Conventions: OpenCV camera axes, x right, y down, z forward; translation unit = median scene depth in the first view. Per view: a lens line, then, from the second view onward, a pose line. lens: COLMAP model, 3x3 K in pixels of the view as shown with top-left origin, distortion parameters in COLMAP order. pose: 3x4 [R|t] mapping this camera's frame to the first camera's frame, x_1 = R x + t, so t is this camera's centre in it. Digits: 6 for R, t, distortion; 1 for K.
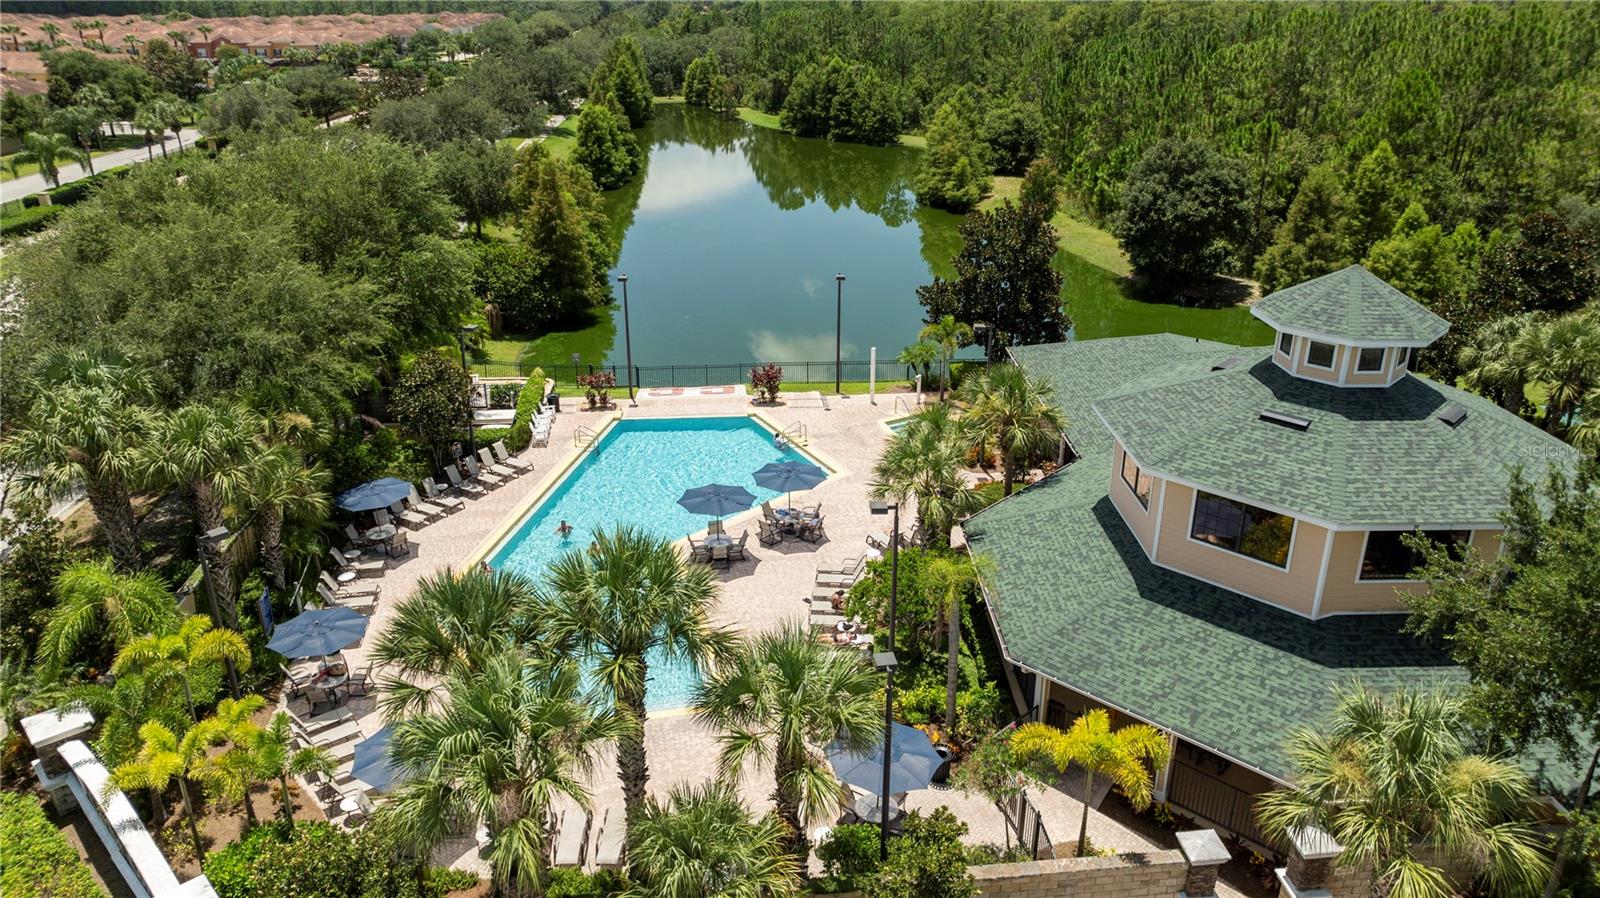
lens RADIAL K [[1123.0, 0, 800.0], [0, 1123.0, 449.0], [0, 0, 1]] dist [-0.037758, 0.040549]
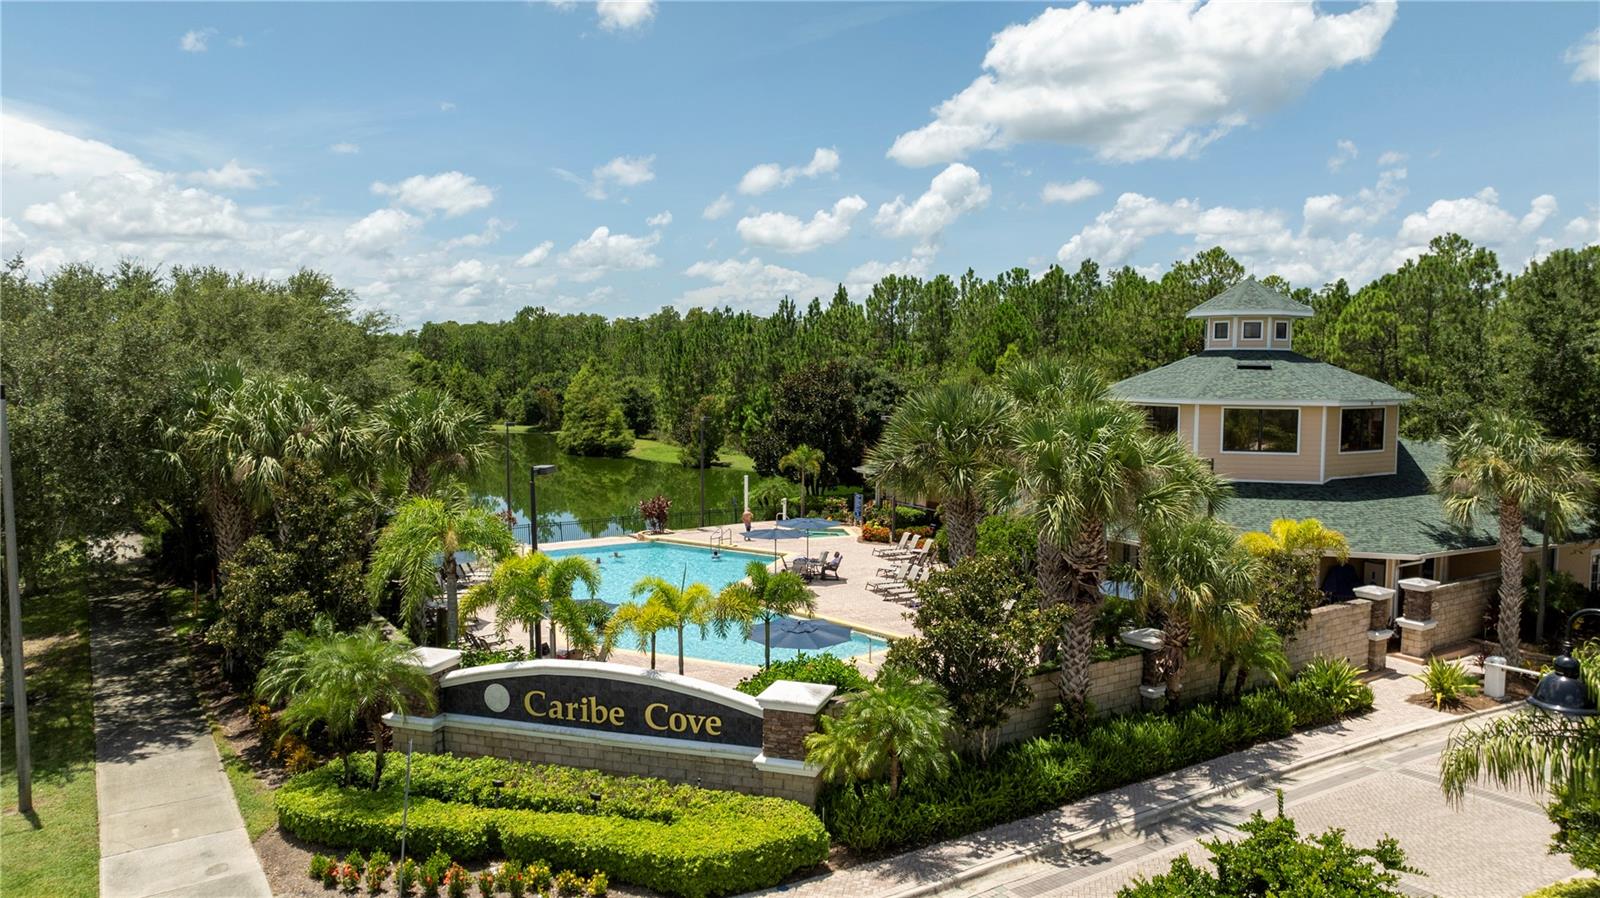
lens RADIAL K [[1123.0, 0, 800.0], [0, 1123.0, 449.0], [0, 0, 1]] dist [-0.037758, 0.040549]
pose [[0.884802, -0.034192, 0.464711, -0.421178], [0.174355, 0.949150, -0.262134, 0.193445], [-0.432118, 0.312961, 0.845772, 0.028139]]
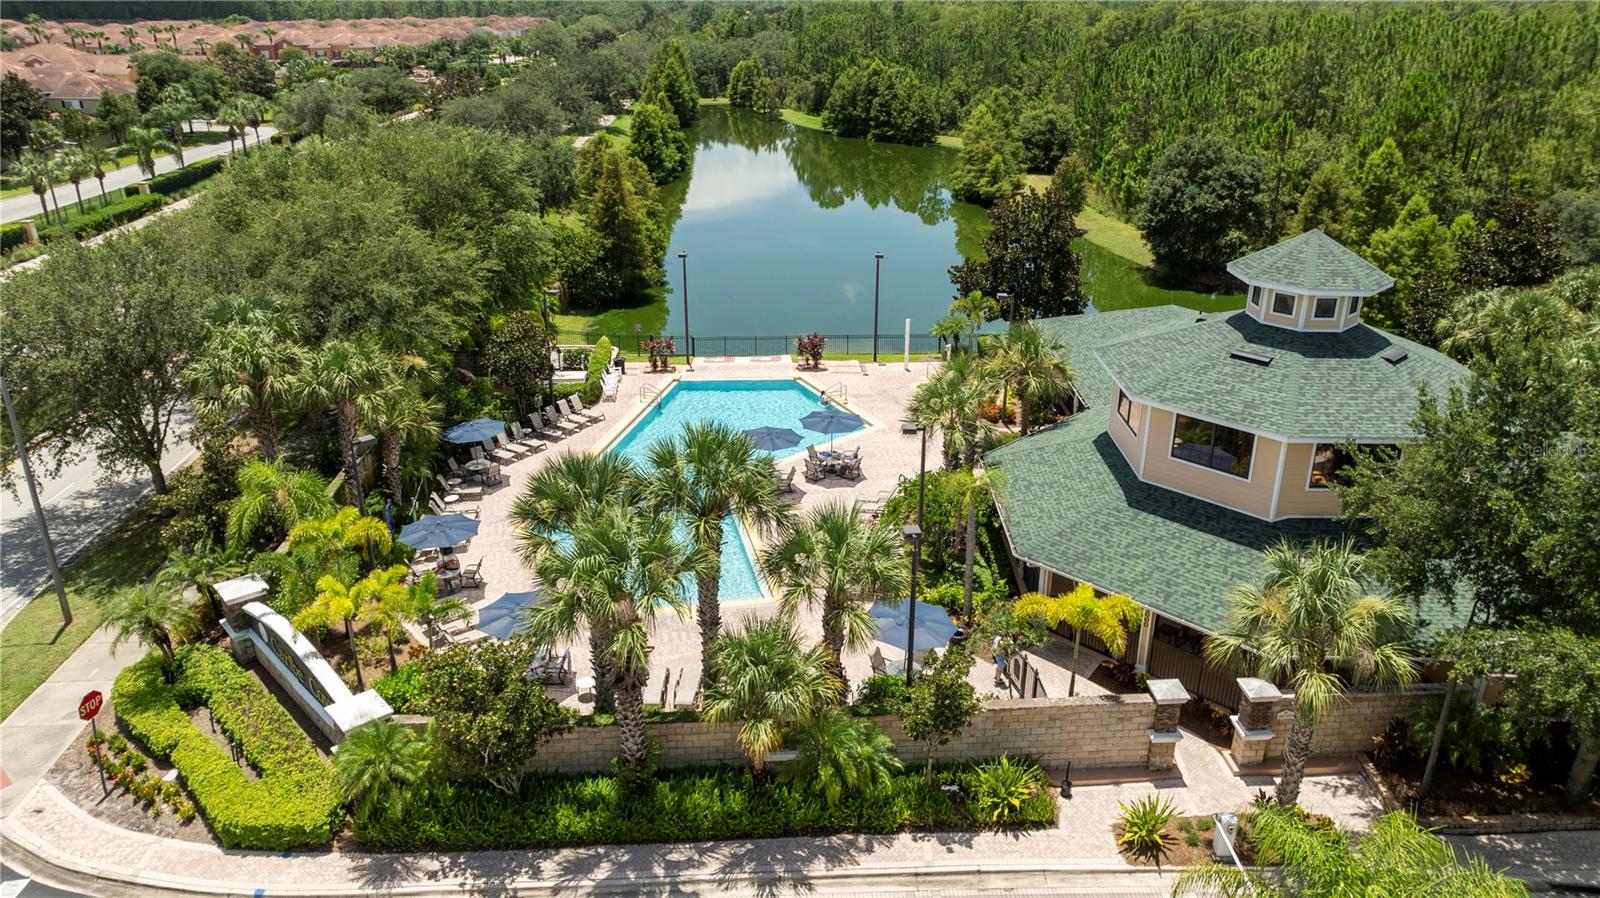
lens RADIAL K [[1123.0, 0, 800.0], [0, 1123.0, 449.0], [0, 0, 1]] dist [-0.037758, 0.040549]
pose [[0.999416, 0.014105, -0.031132, -0.004950], [-0.014221, 0.999893, -0.003517, 0.044815], [0.031079, 0.003957, 0.999509, -0.112893]]
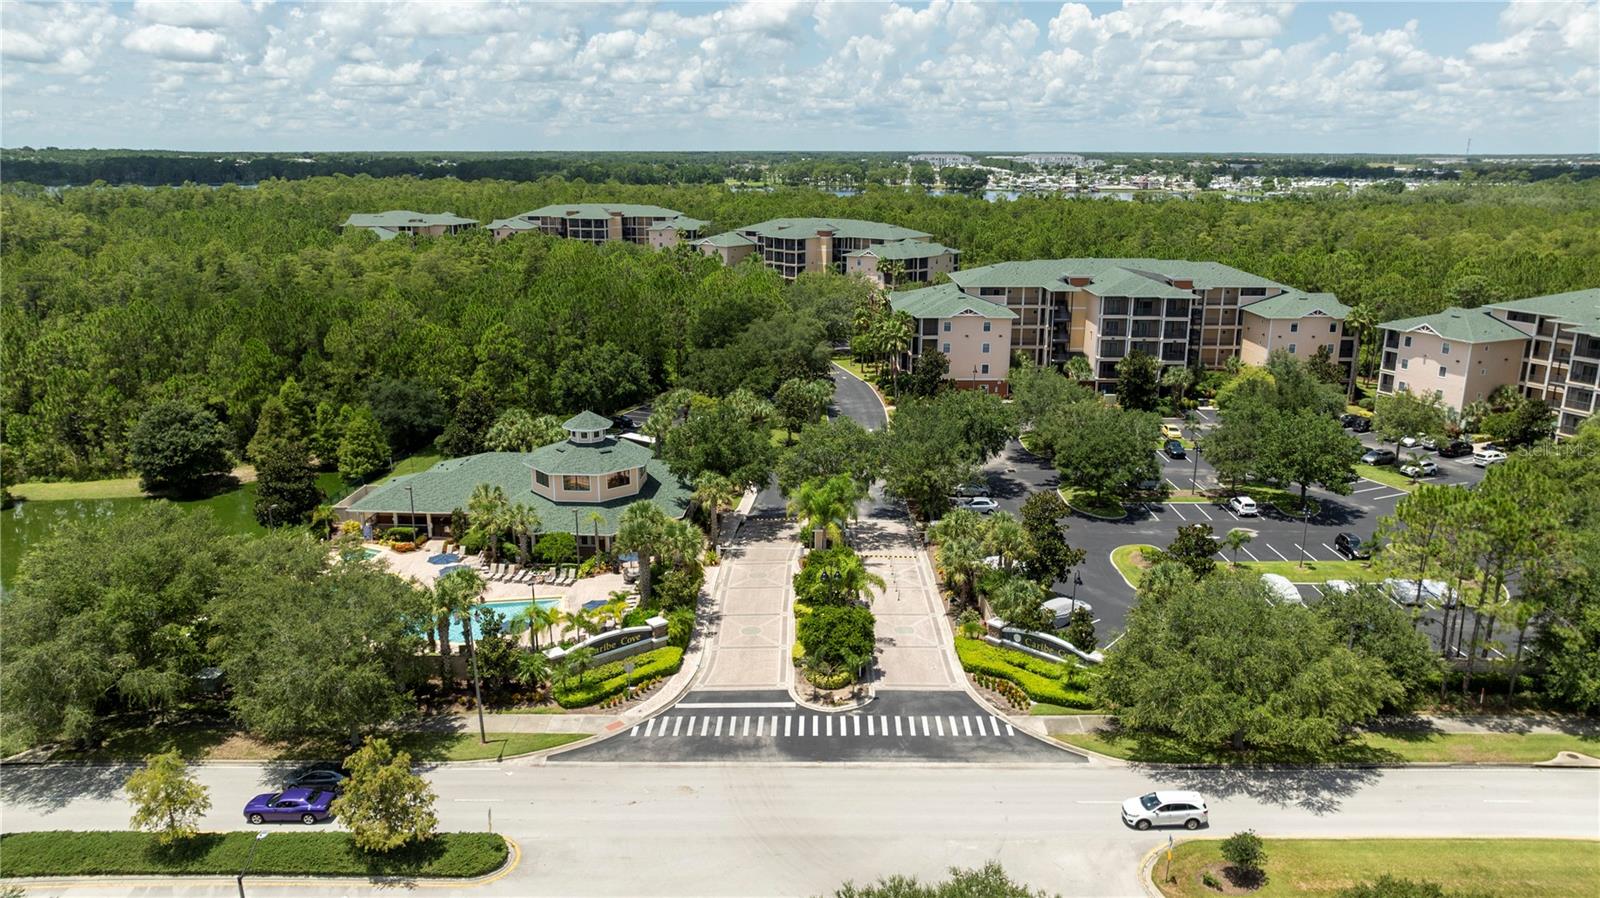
lens RADIAL K [[1130.8, 0, 800.0], [0, 1130.8, 449.0], [0, 0, 1]] dist [-0.020772, -0.000448]
pose [[0.087905, -0.257209, 0.962349, -1.709540], [0.375949, 0.903210, 0.207062, -0.311620], [-0.922461, 0.343592, 0.176094, -0.146363]]
